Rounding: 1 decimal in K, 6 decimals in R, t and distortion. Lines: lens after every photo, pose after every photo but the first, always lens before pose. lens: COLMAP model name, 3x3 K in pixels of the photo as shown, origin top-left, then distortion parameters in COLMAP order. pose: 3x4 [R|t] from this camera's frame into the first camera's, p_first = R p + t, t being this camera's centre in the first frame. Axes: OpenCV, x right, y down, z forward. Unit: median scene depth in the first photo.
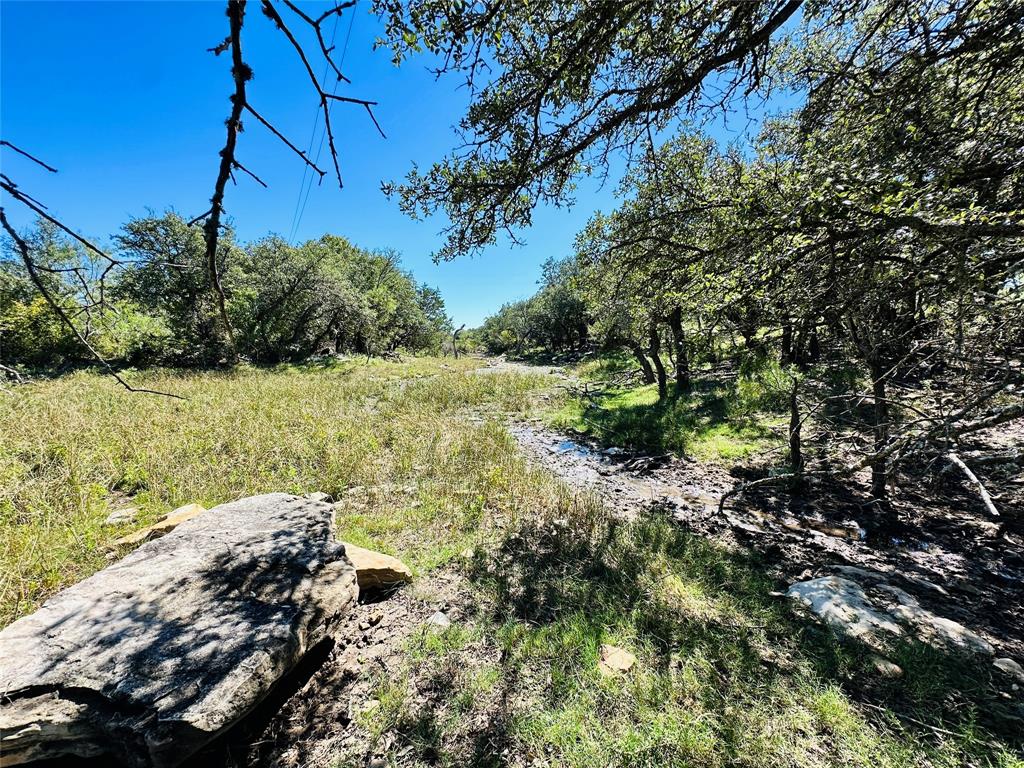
lens RADIAL K [[409.1, 0, 511.2], [0, 409.1, 381.4], [0, 0, 1]] dist [-0.001167, 0.000028]
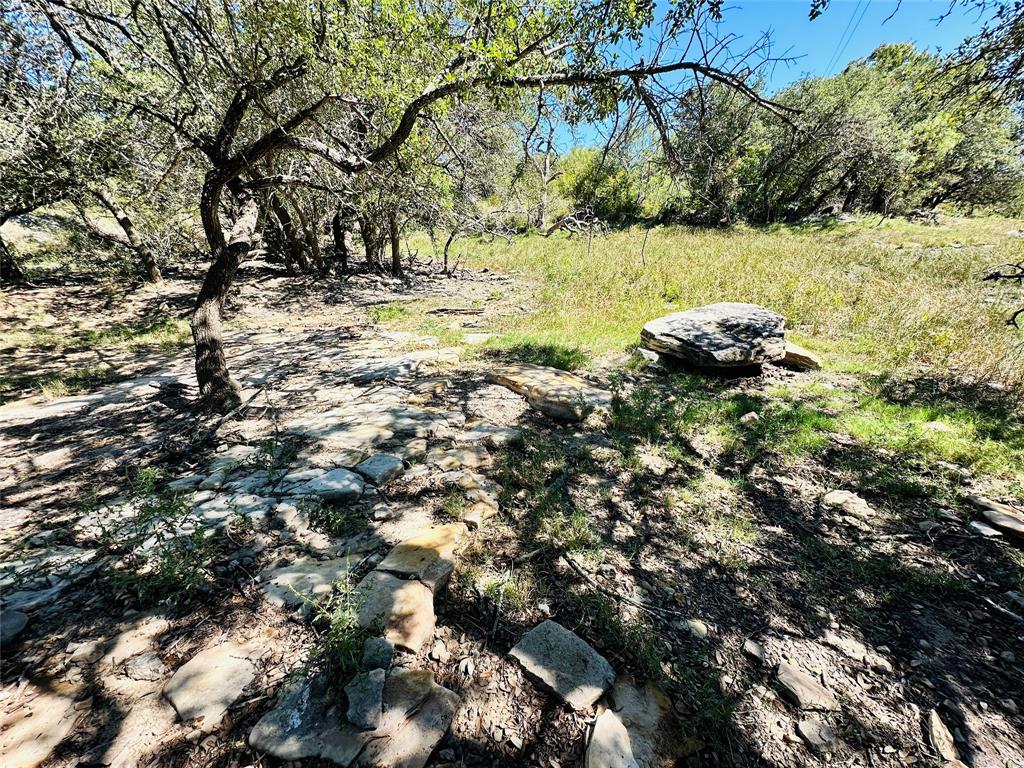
lens RADIAL K [[409.1, 0, 511.6], [0, 409.1, 383.9], [0, 0, 1]] dist [-0.001167, 0.000028]
pose [[0.497008, 0.333897, -0.800934, 0.069909], [-0.055475, 0.933344, 0.354672, 0.004835], [0.865971, -0.131843, 0.482403, -0.128487]]
